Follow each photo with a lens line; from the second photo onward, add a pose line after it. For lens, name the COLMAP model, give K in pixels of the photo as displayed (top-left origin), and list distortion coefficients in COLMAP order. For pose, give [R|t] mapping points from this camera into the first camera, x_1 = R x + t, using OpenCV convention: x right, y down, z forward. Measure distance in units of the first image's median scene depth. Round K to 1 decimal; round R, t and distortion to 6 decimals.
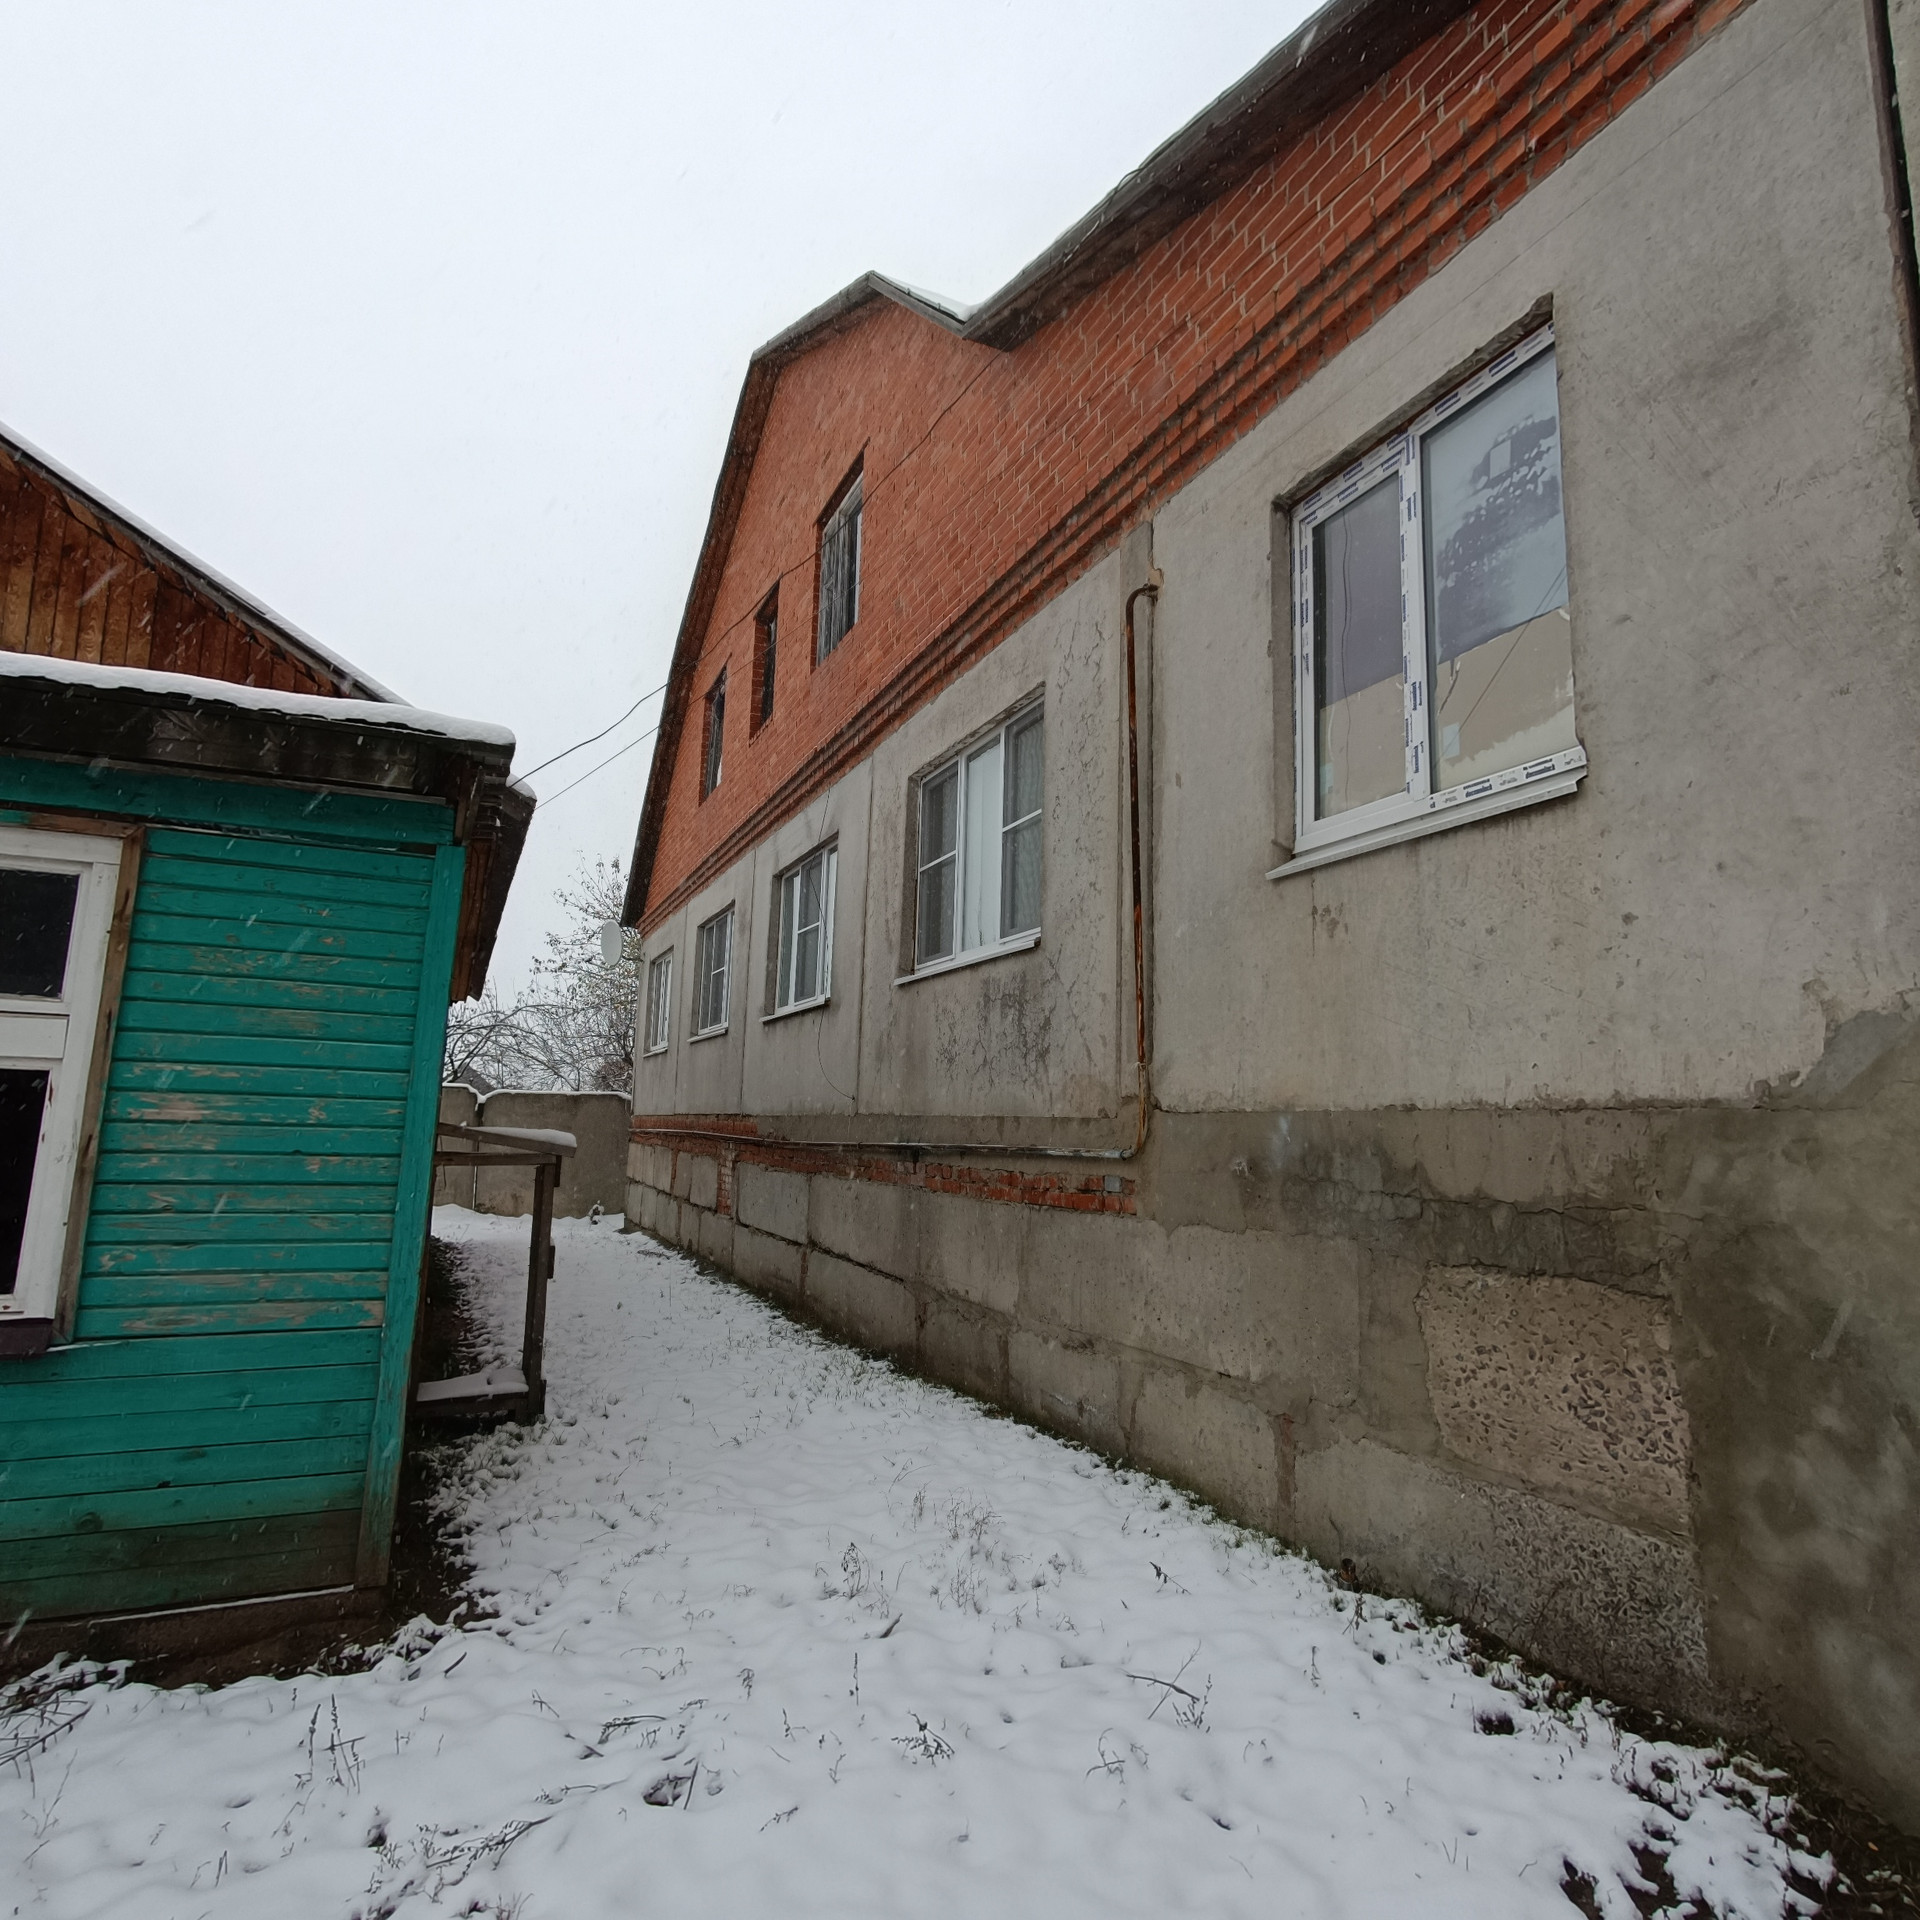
lens RADIAL K [[1152.0, 0, 949.7], [0, 1152.0, 950.0], [0, 0, 1]] dist [-0.017595, 0.011214]
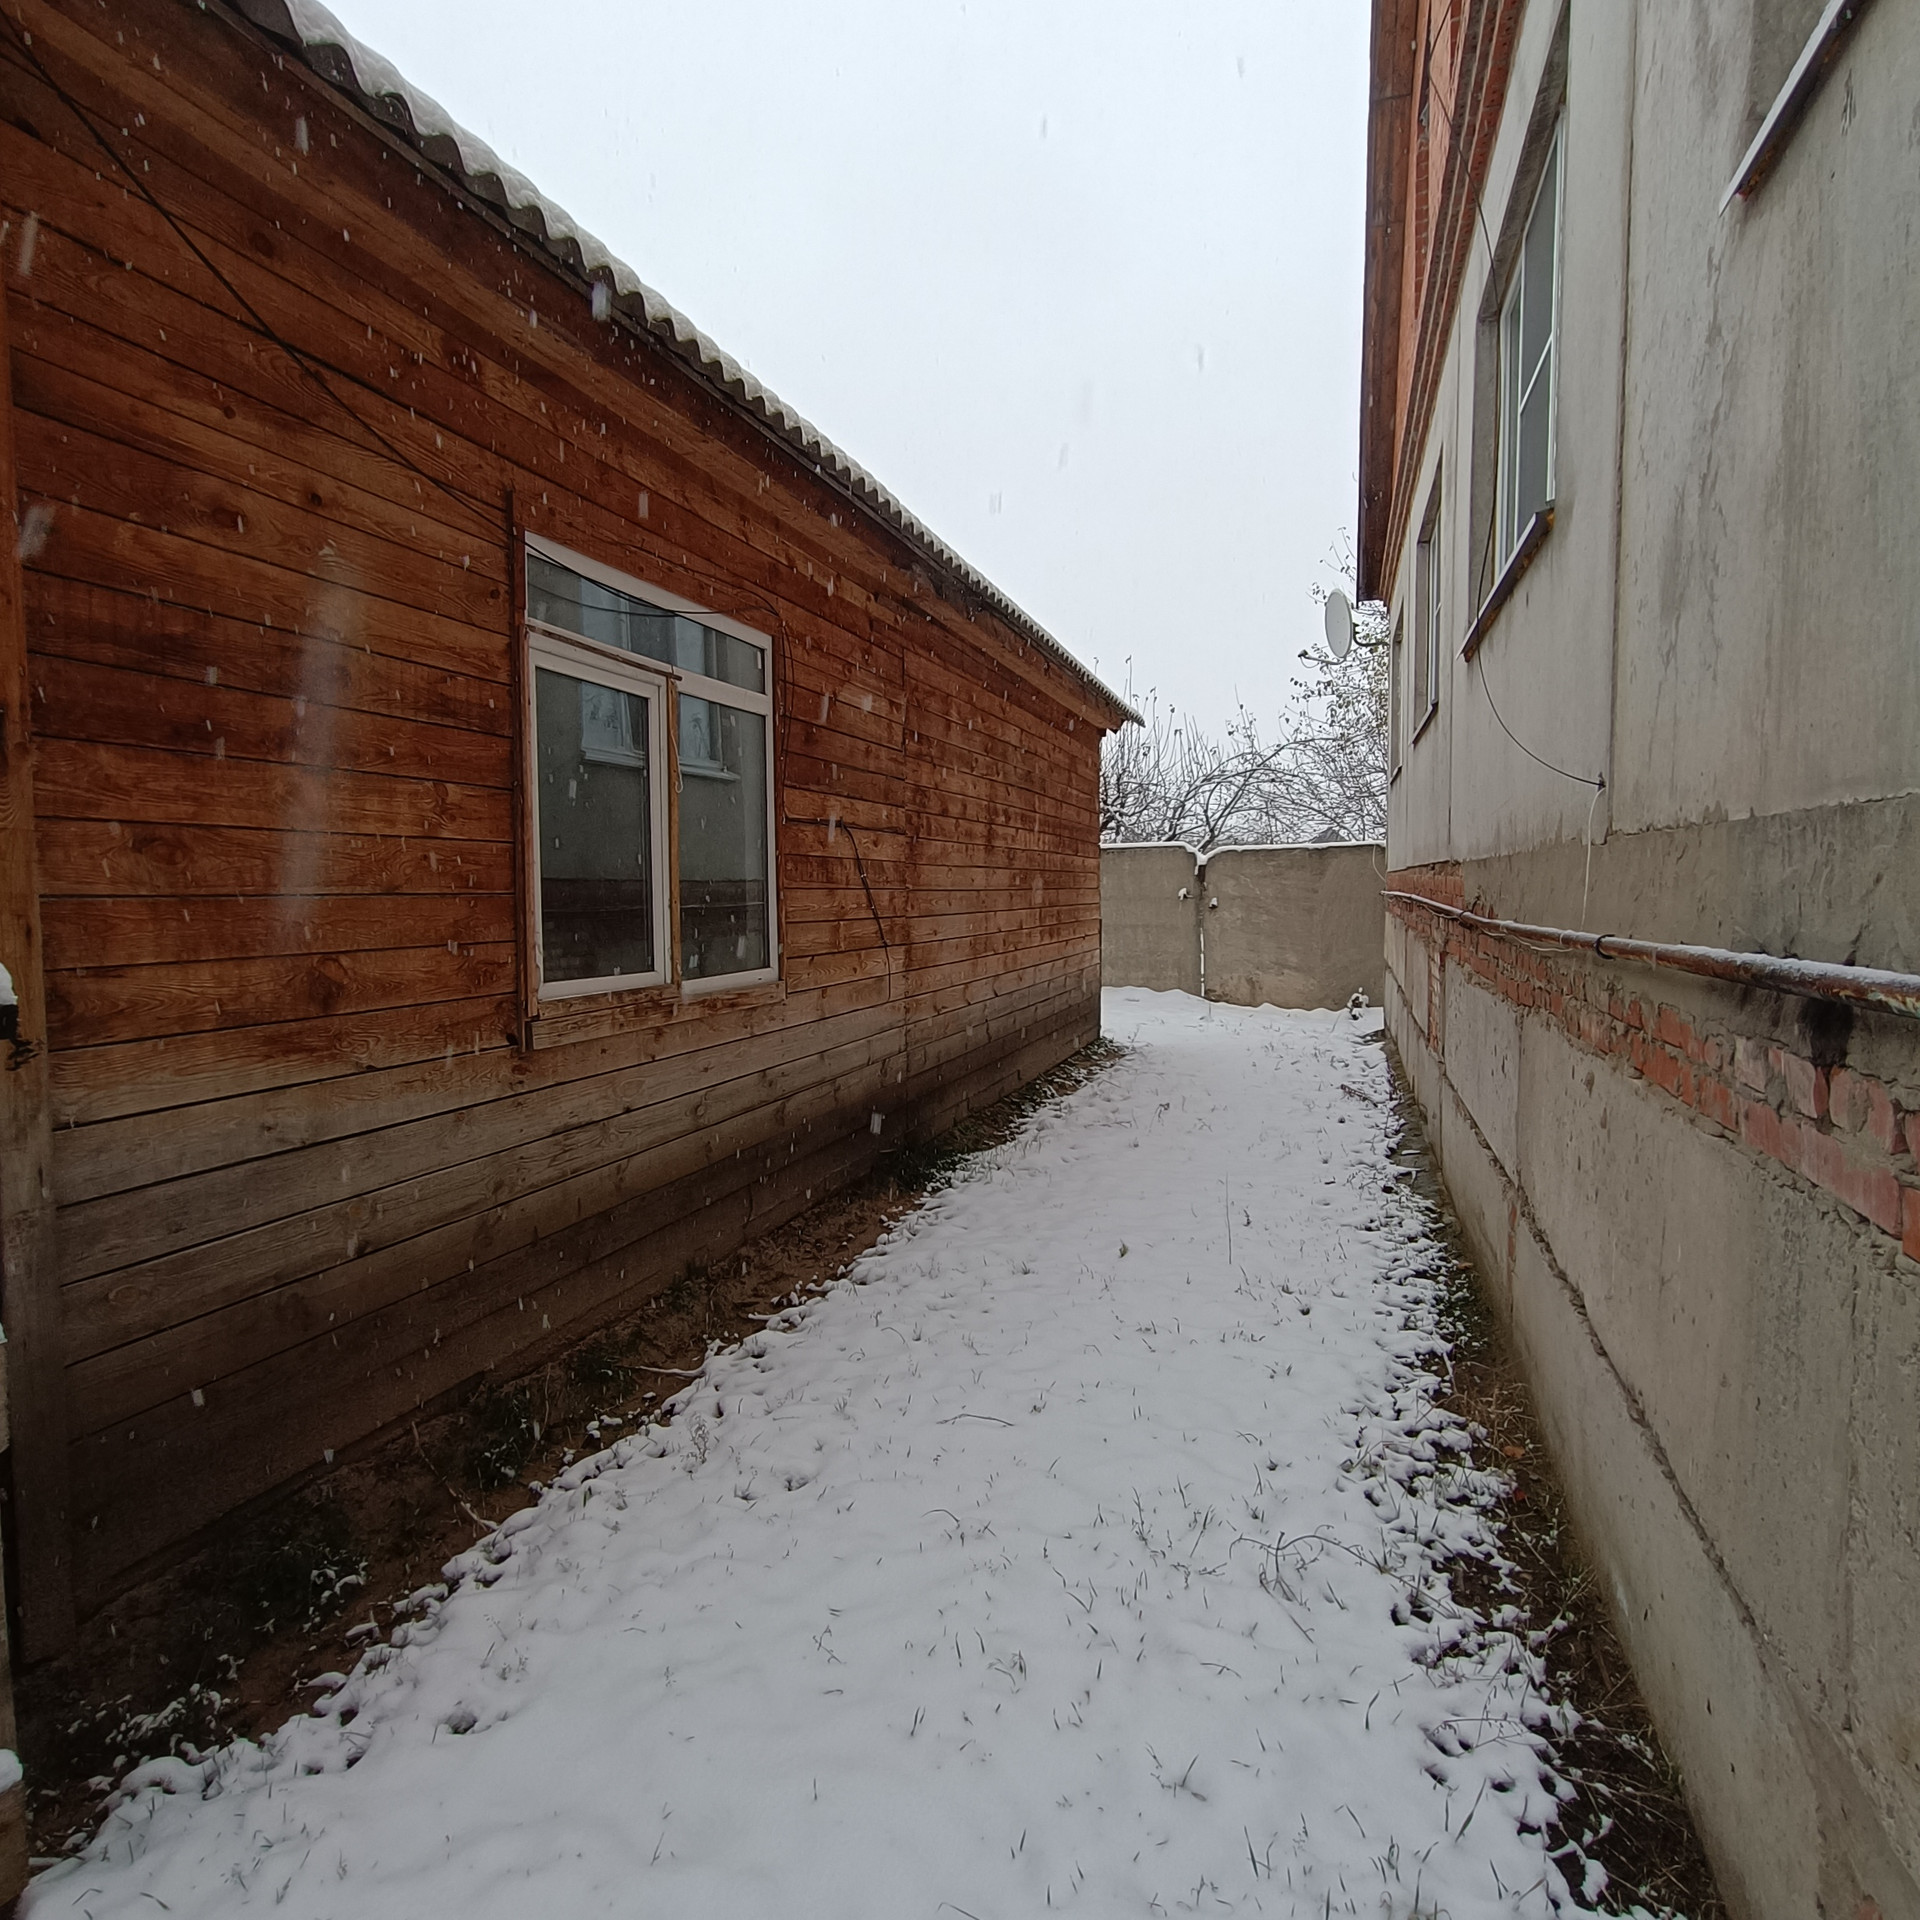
lens RADIAL K [[1152.0, 0, 947.6], [0, 1152.0, 955.4], [0, 0, 1]] dist [-0.017595, 0.011214]
pose [[0.739660, 0.010708, -0.672895, -0.024650], [0.129781, 0.978835, 0.158234, 0.261104], [0.660348, -0.204368, 0.722616, 1.684289]]
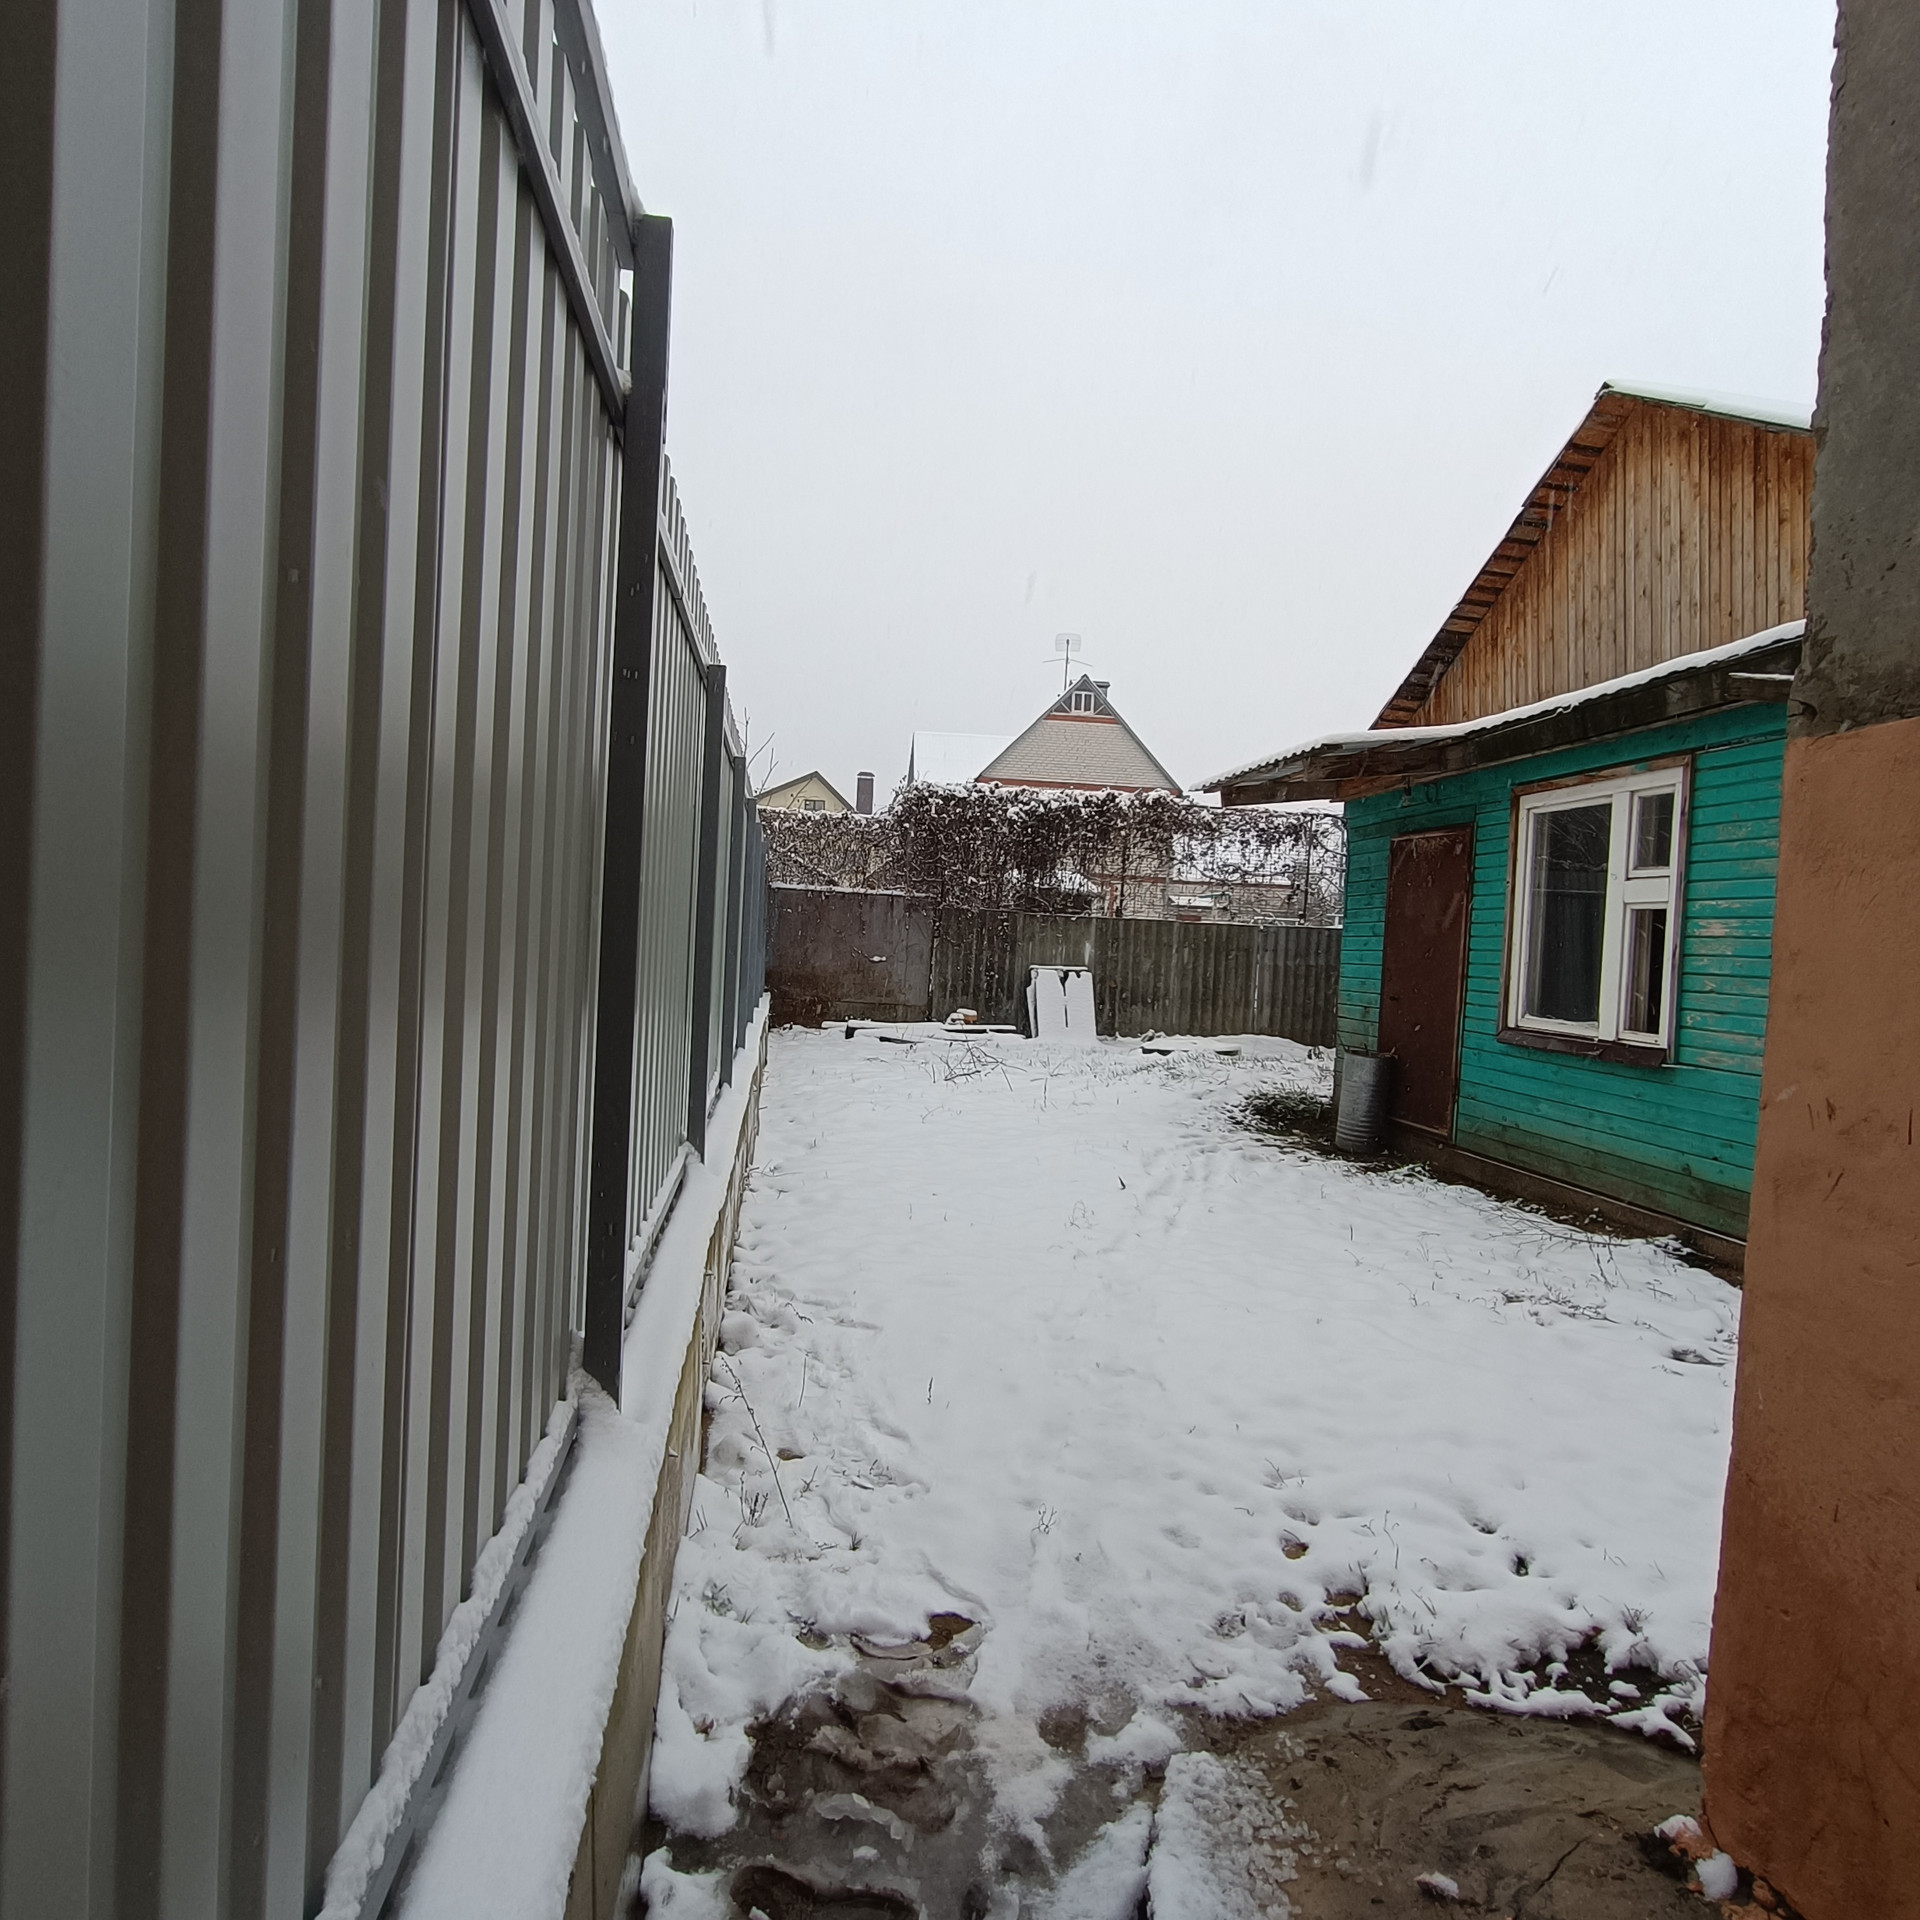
lens RADIAL K [[1152.0, 0, 960.2], [0, 1152.0, 949.8], [0, 0, 1]] dist [-0.017595, 0.011214]
pose [[-0.263293, -0.025134, -0.964388, 1.107866], [0.094122, 0.994222, -0.051609, 0.149964], [0.960113, -0.104358, -0.259406, 0.407280]]
